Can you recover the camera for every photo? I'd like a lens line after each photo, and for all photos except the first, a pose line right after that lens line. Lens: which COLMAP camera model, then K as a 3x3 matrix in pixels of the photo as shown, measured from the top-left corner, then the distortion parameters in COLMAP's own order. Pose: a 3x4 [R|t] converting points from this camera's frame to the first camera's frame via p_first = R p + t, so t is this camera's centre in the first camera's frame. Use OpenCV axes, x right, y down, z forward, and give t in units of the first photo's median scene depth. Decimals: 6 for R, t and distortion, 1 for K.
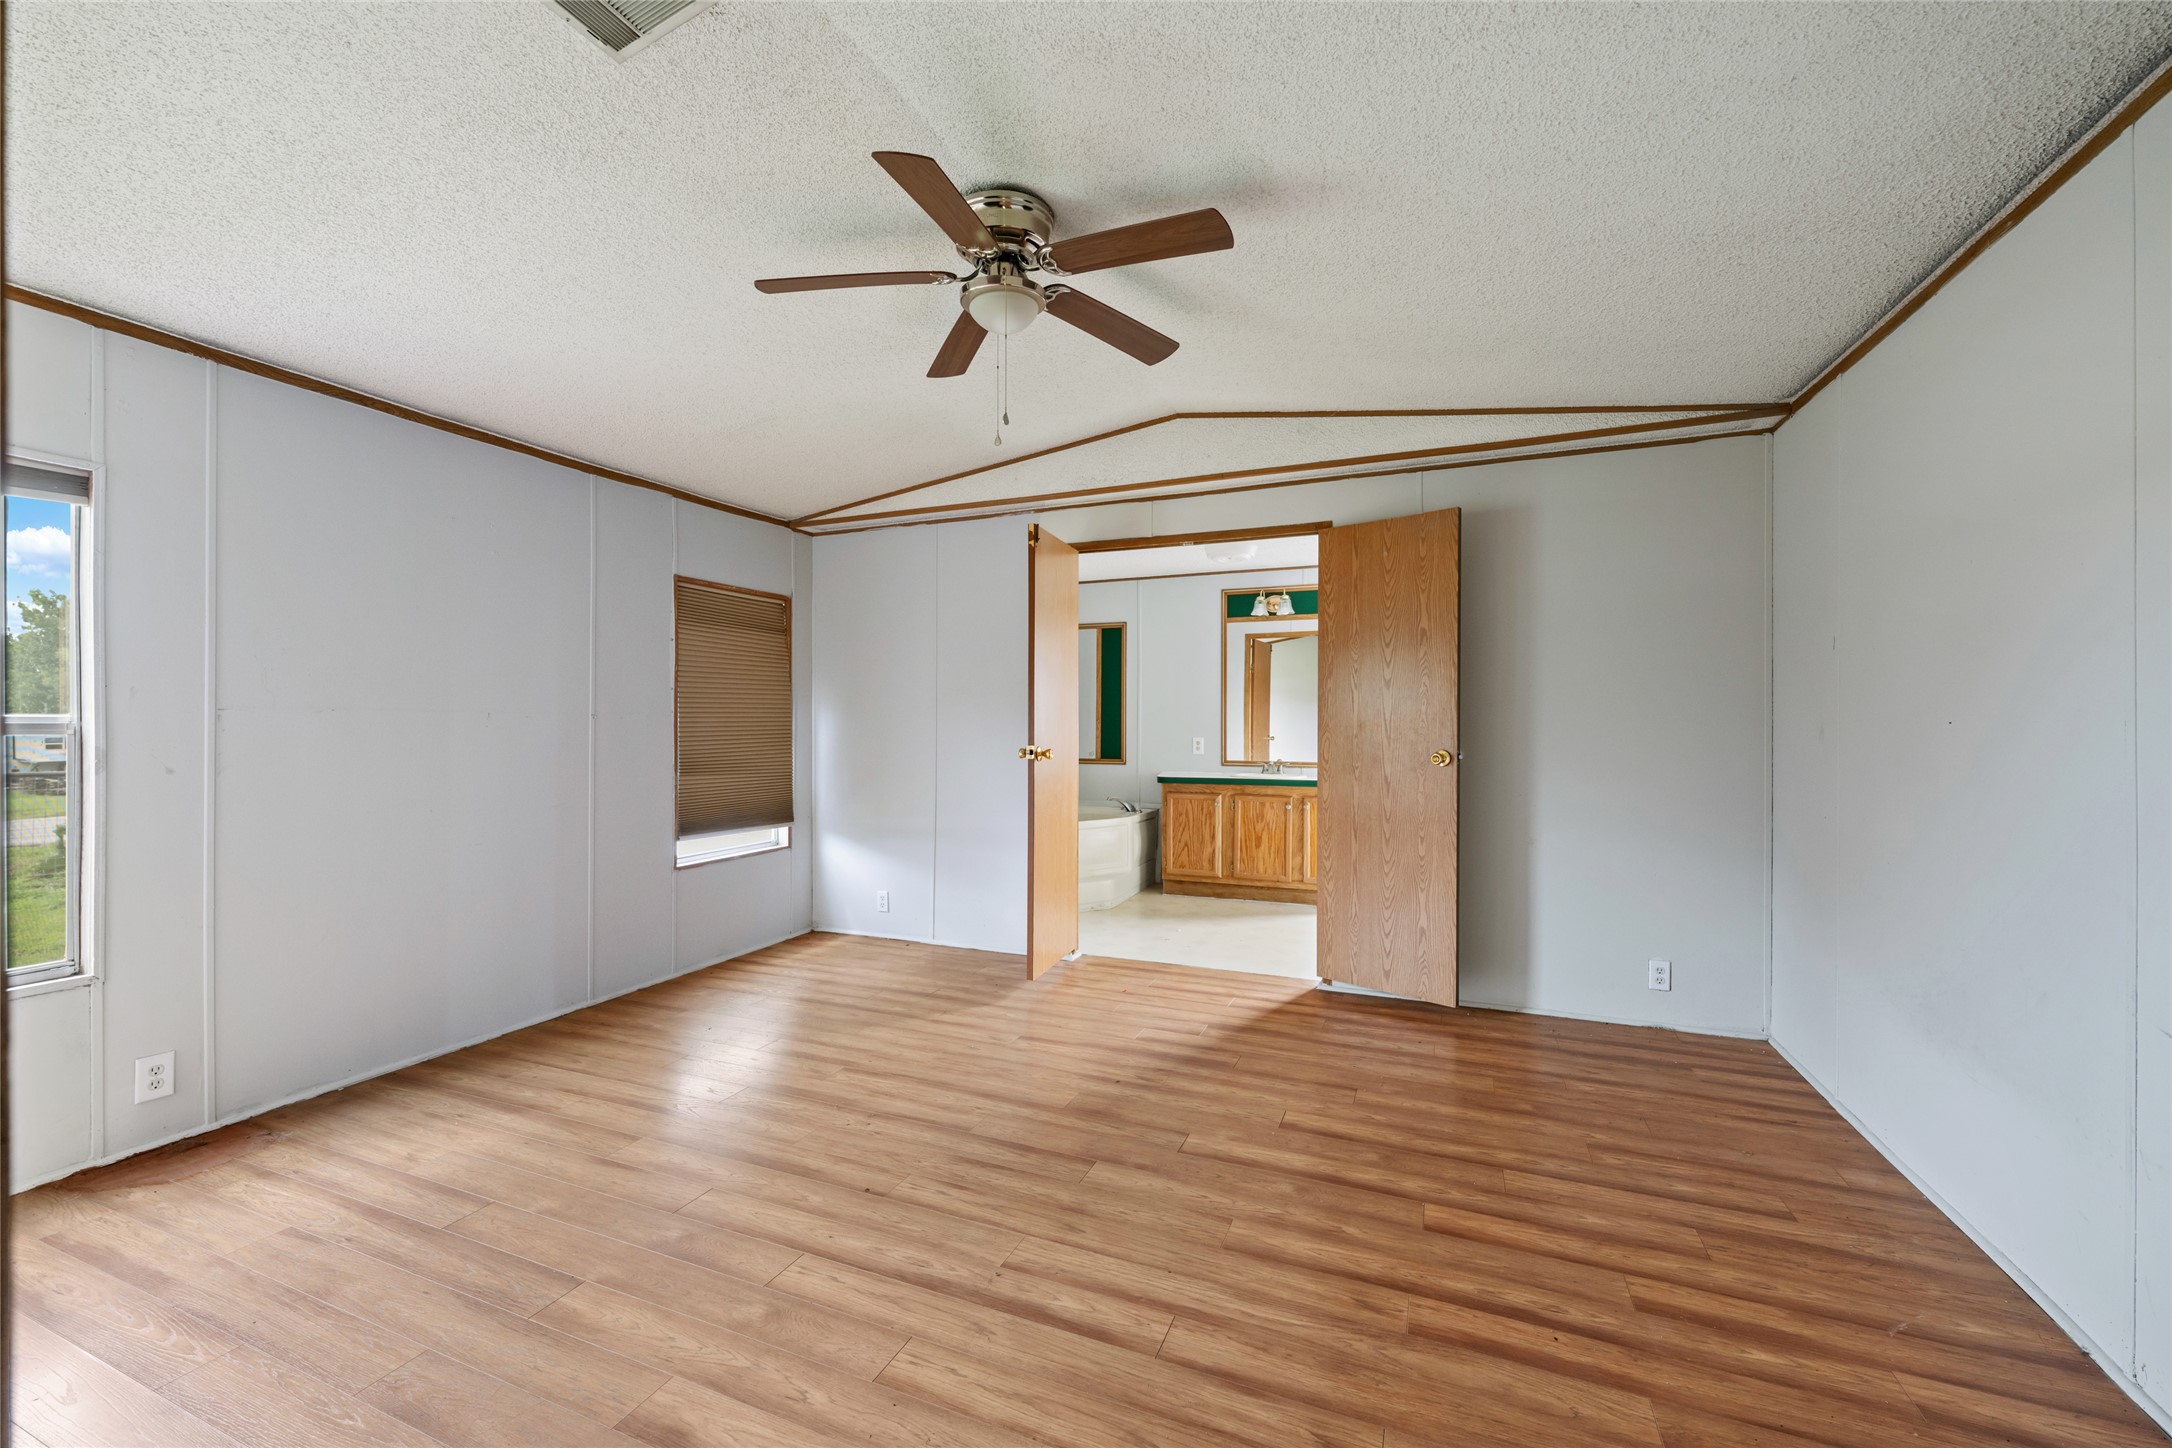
lens RADIAL K [[867.4, 0, 1086.0], [0, 867.4, 724.0], [0, 0, 1]] dist [-0.004934, -0.000332]
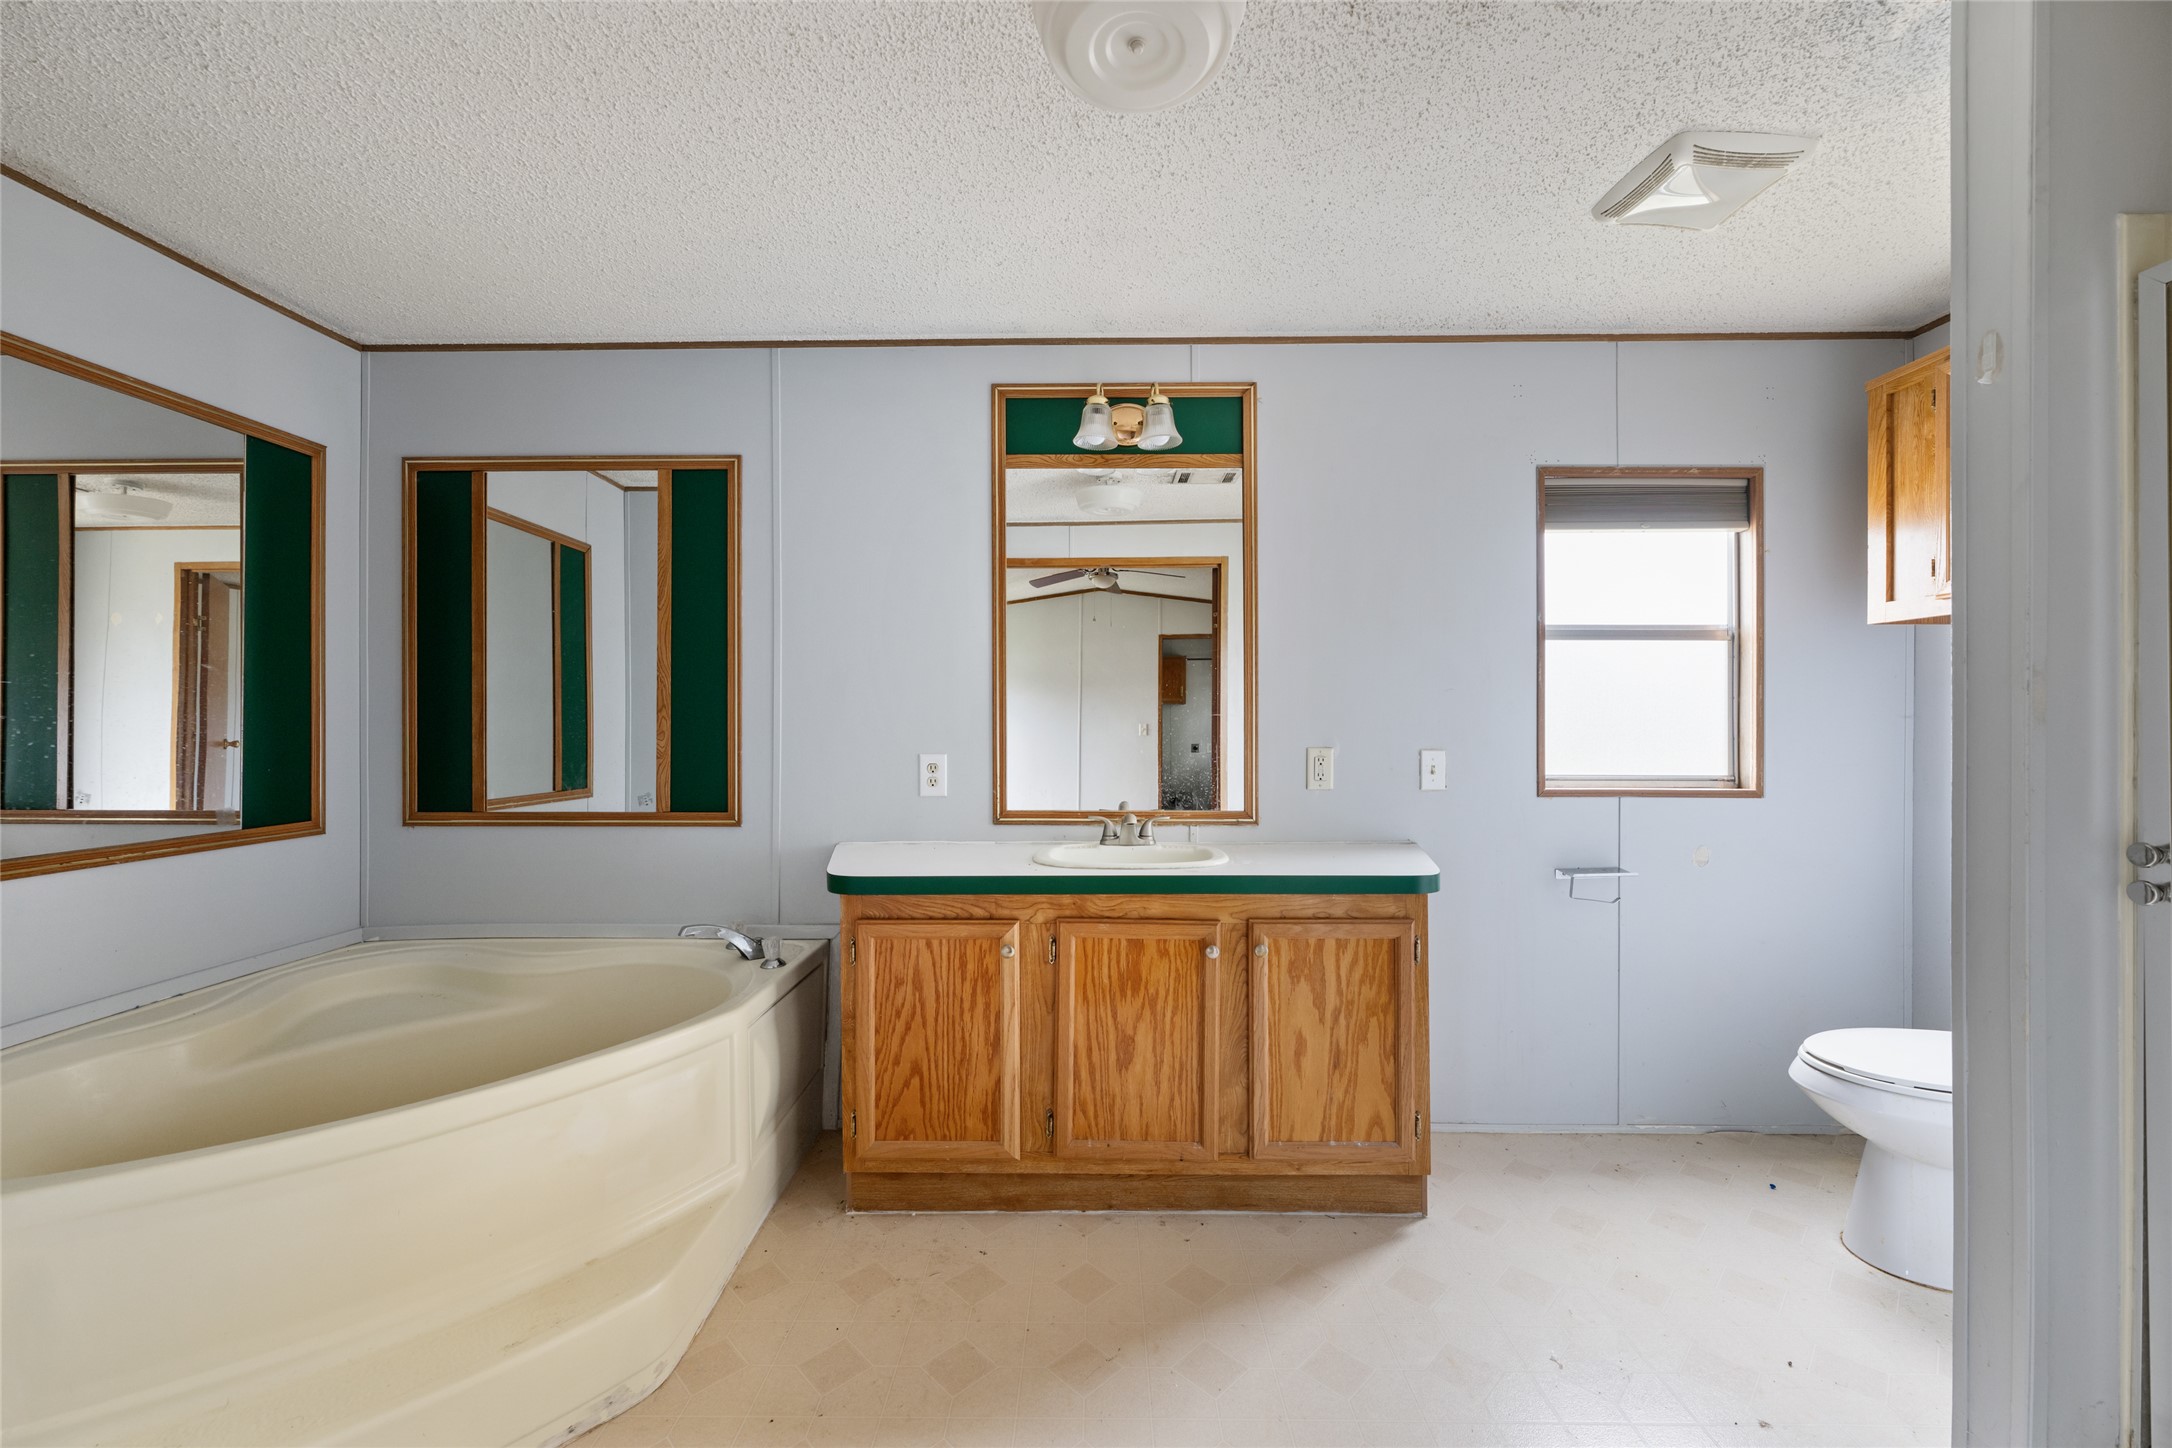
lens RADIAL K [[803.0, 0, 1086.0], [0, 803.0, 724.0], [0, 0, 1]] dist [-0.000862, -0.000030]
pose [[0.922079, -0.003358, 0.386988, 0.055083], [0.000266, 0.999968, 0.008042, -0.001643], [-0.387003, -0.007313, 0.922050, 0.685492]]
